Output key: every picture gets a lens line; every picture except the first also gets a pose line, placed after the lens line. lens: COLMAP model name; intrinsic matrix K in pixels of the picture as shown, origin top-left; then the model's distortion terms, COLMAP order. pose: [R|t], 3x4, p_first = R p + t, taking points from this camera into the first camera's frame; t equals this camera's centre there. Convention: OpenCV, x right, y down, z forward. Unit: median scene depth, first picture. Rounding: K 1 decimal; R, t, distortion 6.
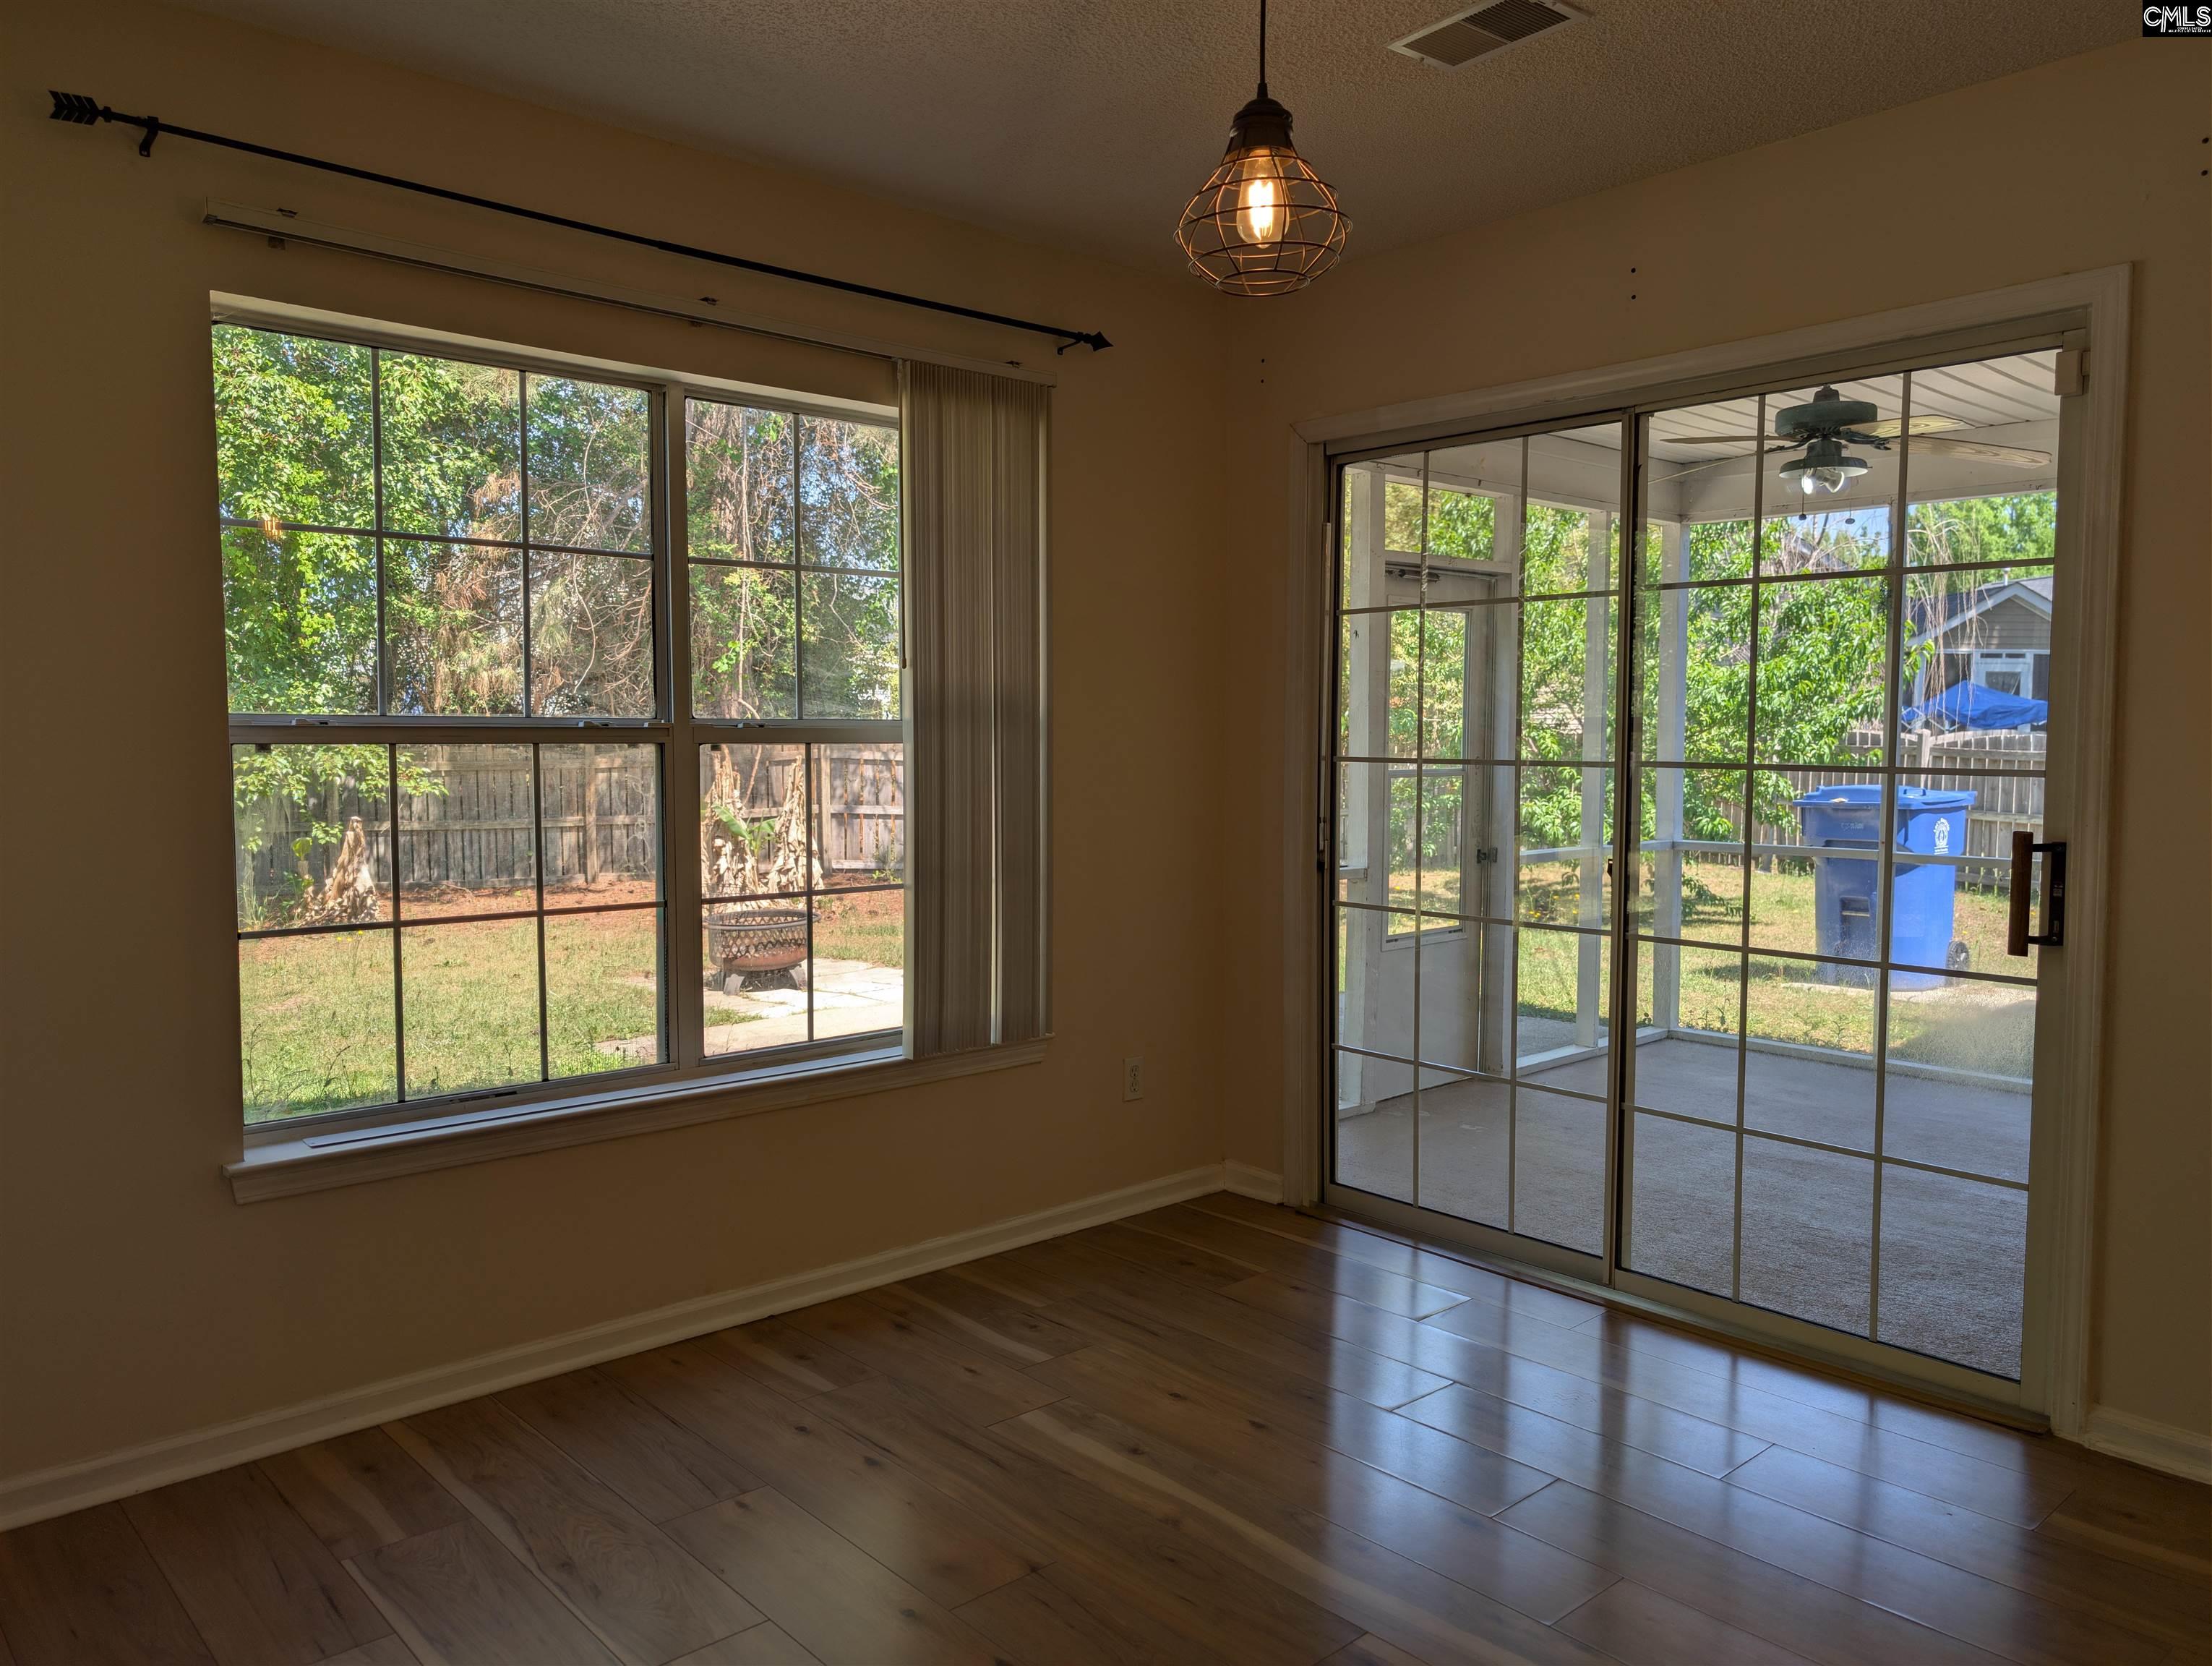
lens RADIAL K [[1578.2, 0, 1114.1], [0, 1578.2, 838.7], [0, 0, 1]] dist [0.012201, 0.002373]
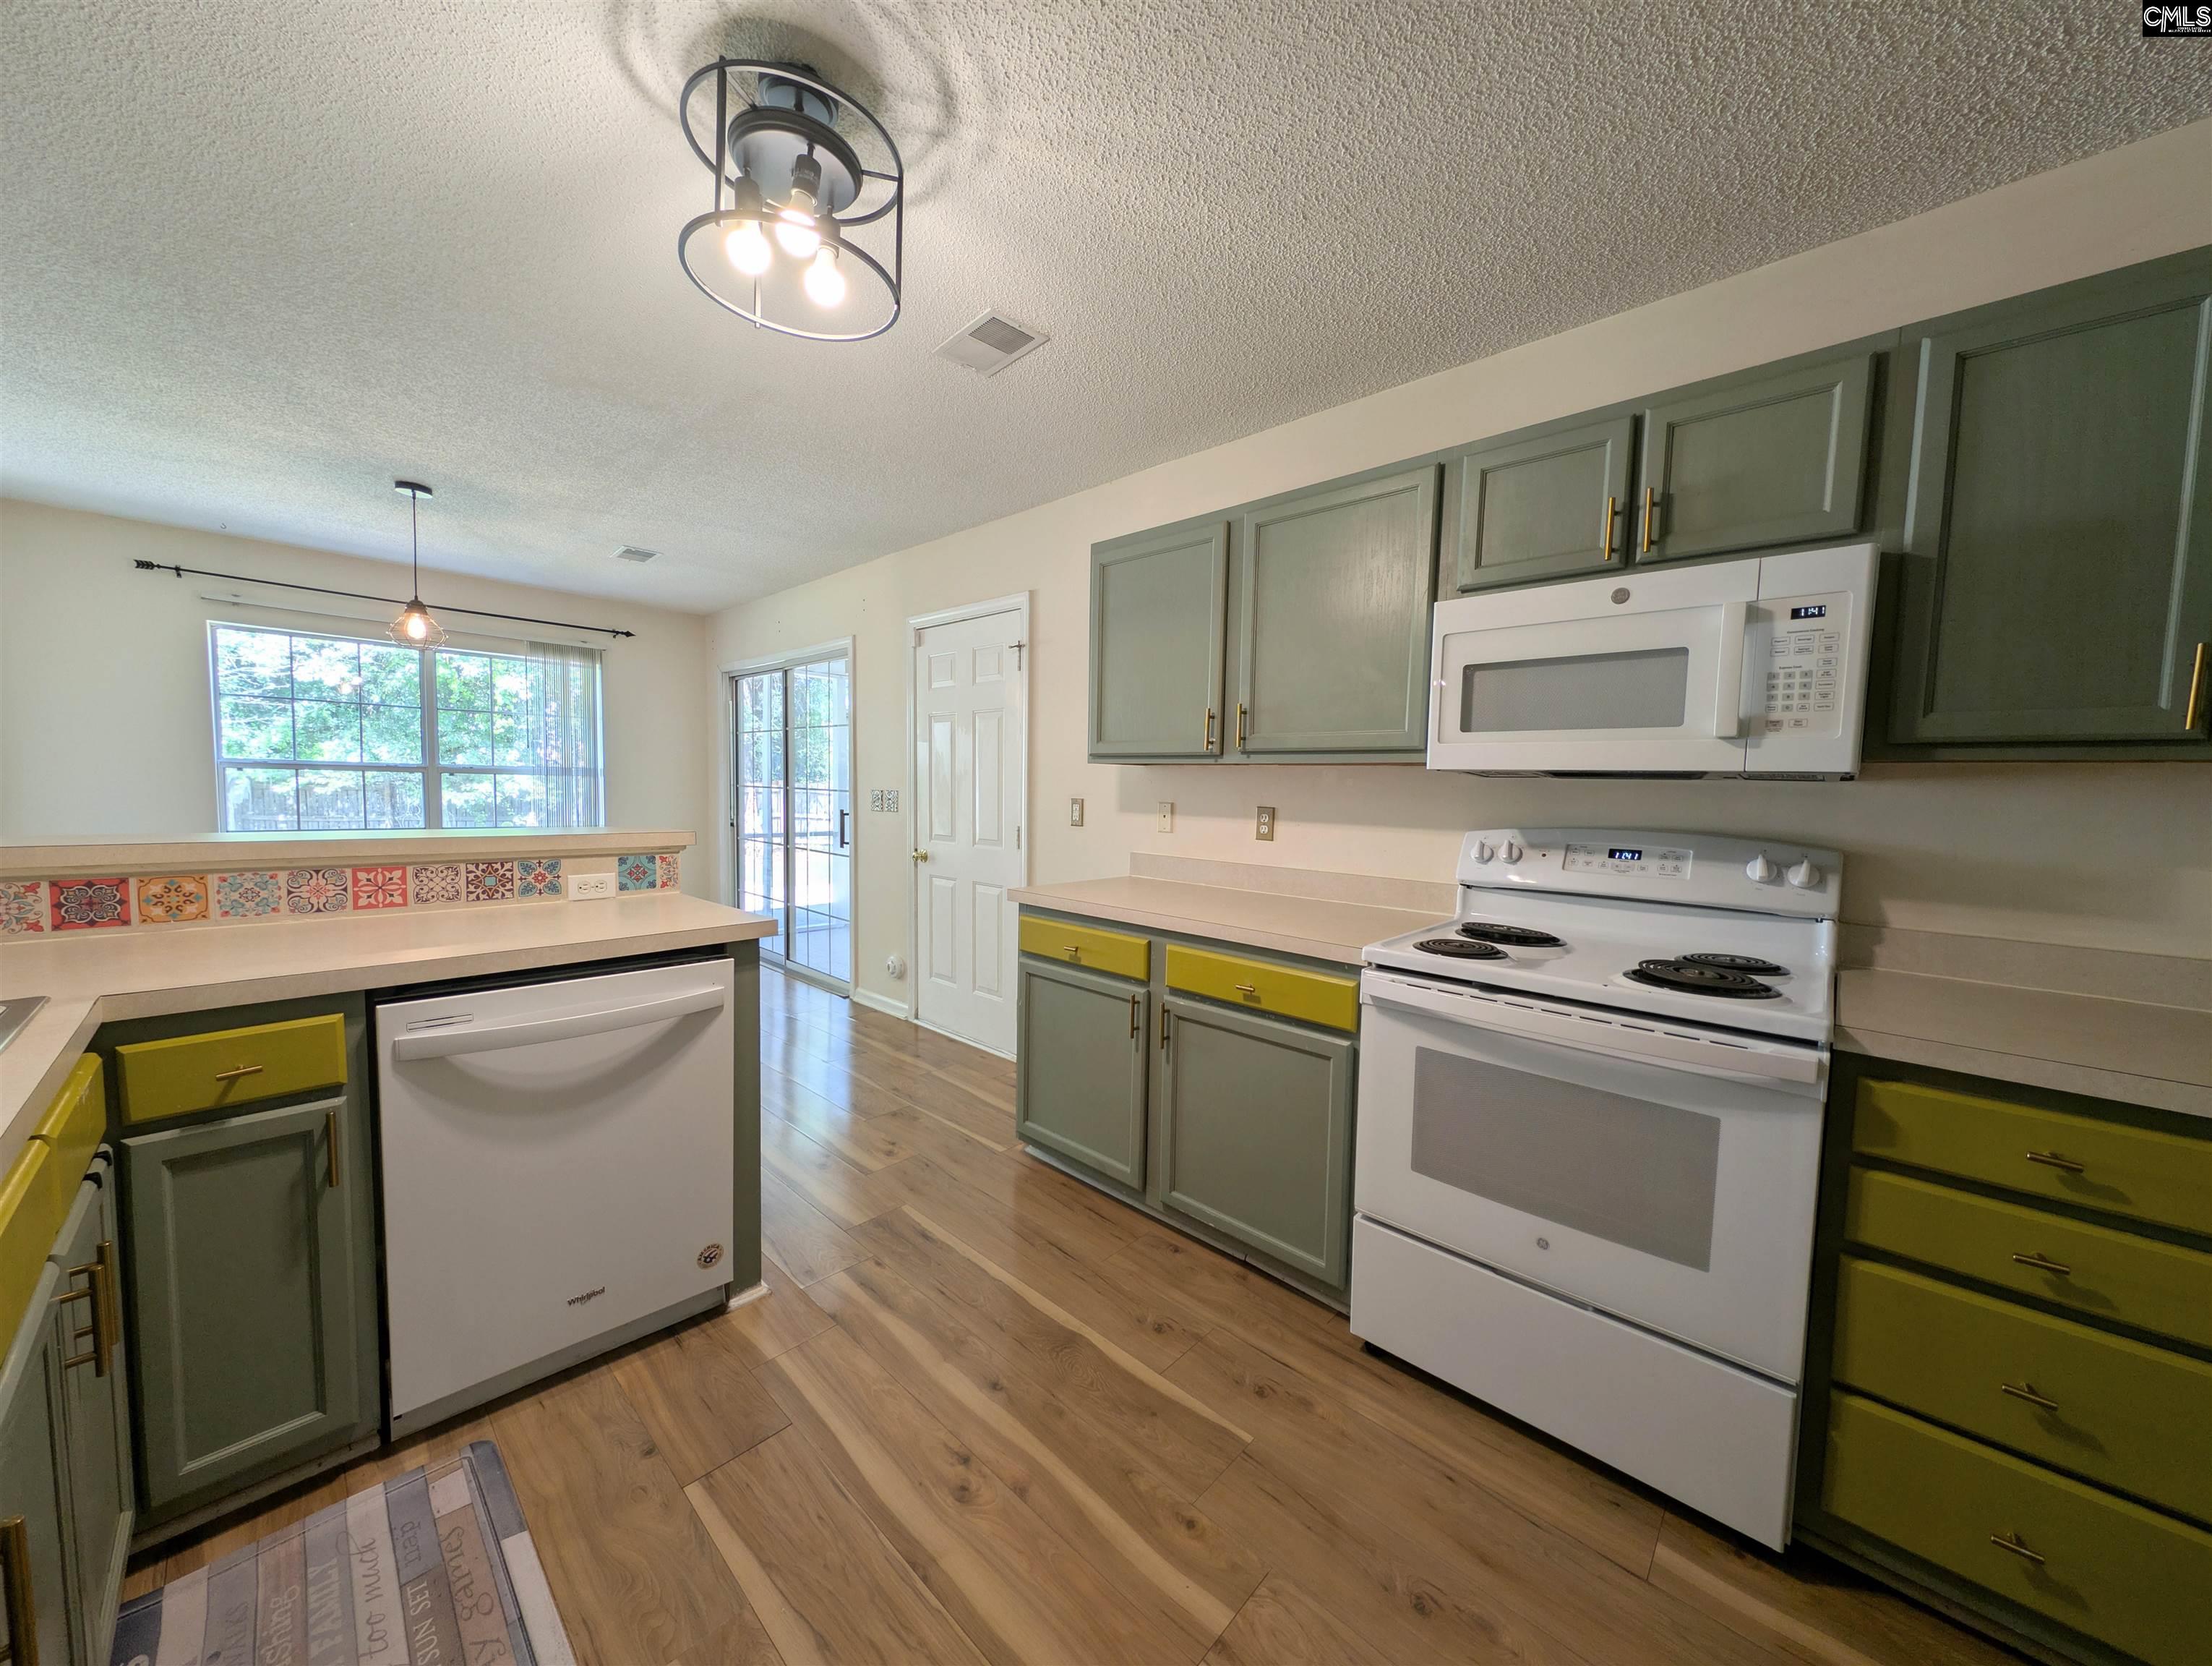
lens RADIAL K [[794.0, 0, 1110.0], [0, 794.0, 837.4], [0, 0, 1]] dist [0.003278, -0.000972]
pose [[0.996138, 0.016244, 0.086281, 0.860828], [-0.015710, 0.999853, -0.006875, 0.048956], [-0.086380, 0.005493, 0.996247, -0.563488]]
